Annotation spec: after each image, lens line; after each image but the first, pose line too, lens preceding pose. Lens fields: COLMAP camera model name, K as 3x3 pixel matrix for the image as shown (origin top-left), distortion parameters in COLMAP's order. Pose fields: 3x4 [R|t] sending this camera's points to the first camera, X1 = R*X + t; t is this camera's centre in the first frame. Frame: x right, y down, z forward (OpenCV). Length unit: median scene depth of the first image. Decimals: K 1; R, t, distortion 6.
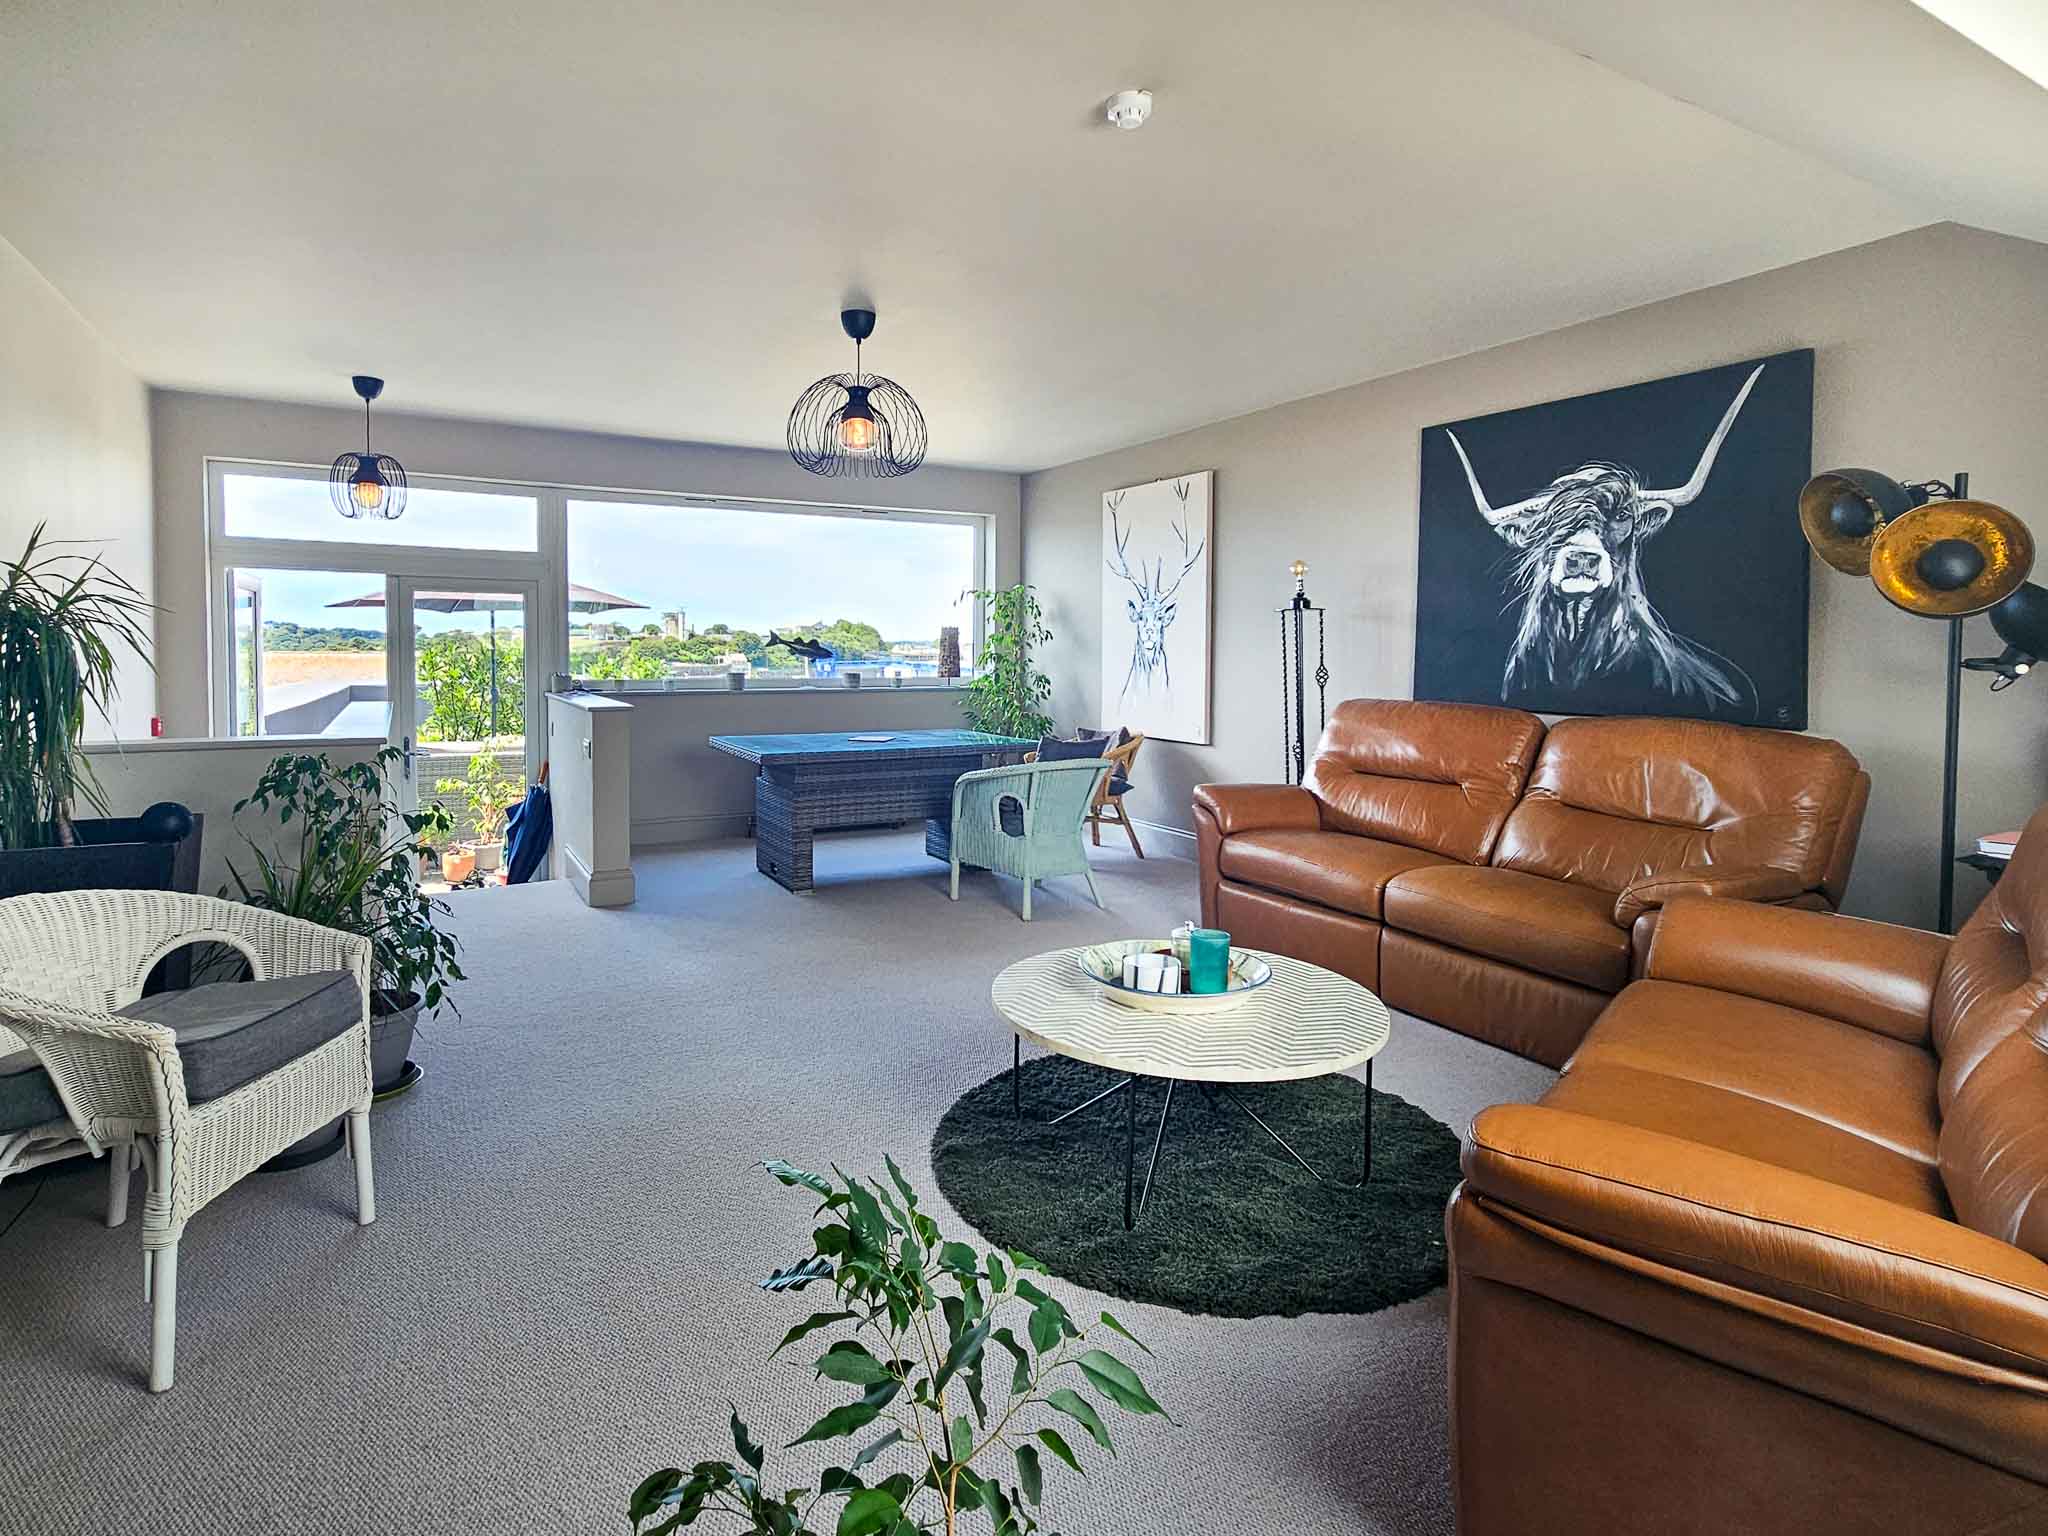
lens RADIAL K [[1191.8, 0, 1024.0], [0, 1191.8, 768.0], [0, 0, 1]] dist [-0.018407, -0.000722]
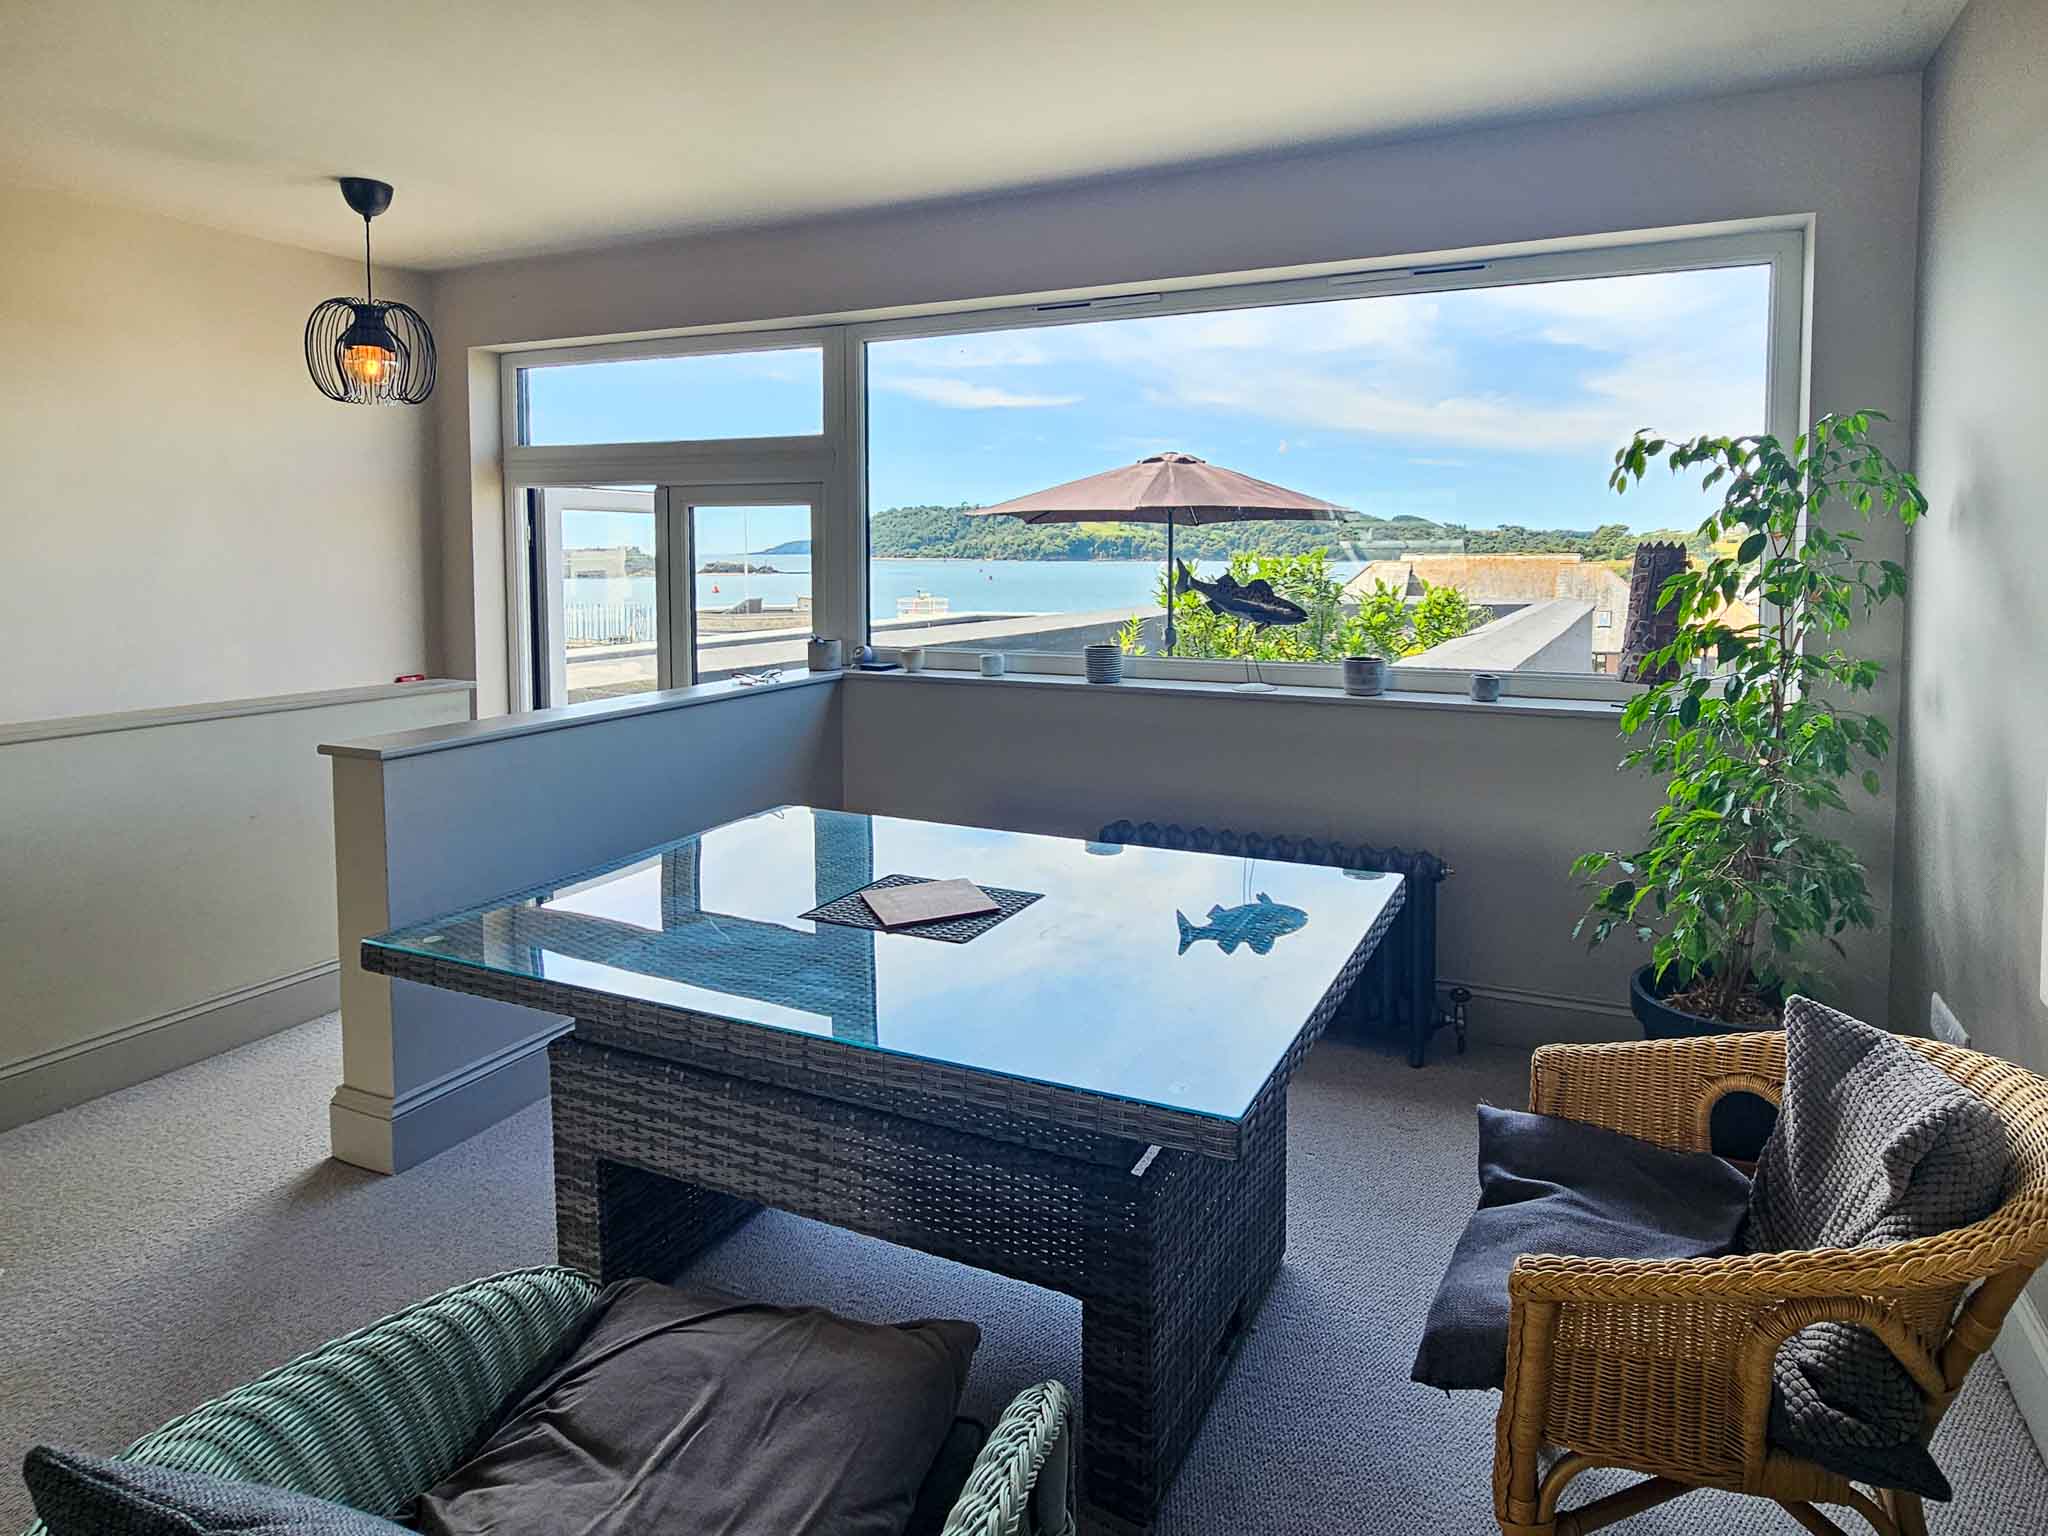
lens RADIAL K [[1191.8, 0, 1024.0], [0, 1191.8, 768.0], [0, 0, 1]] dist [-0.018407, -0.000722]
pose [[0.586304, 0.136271, -0.798548, 0.159822], [-0.070287, 0.990590, 0.117437, -0.091077], [0.807036, -0.012726, 0.590364, 0.712285]]
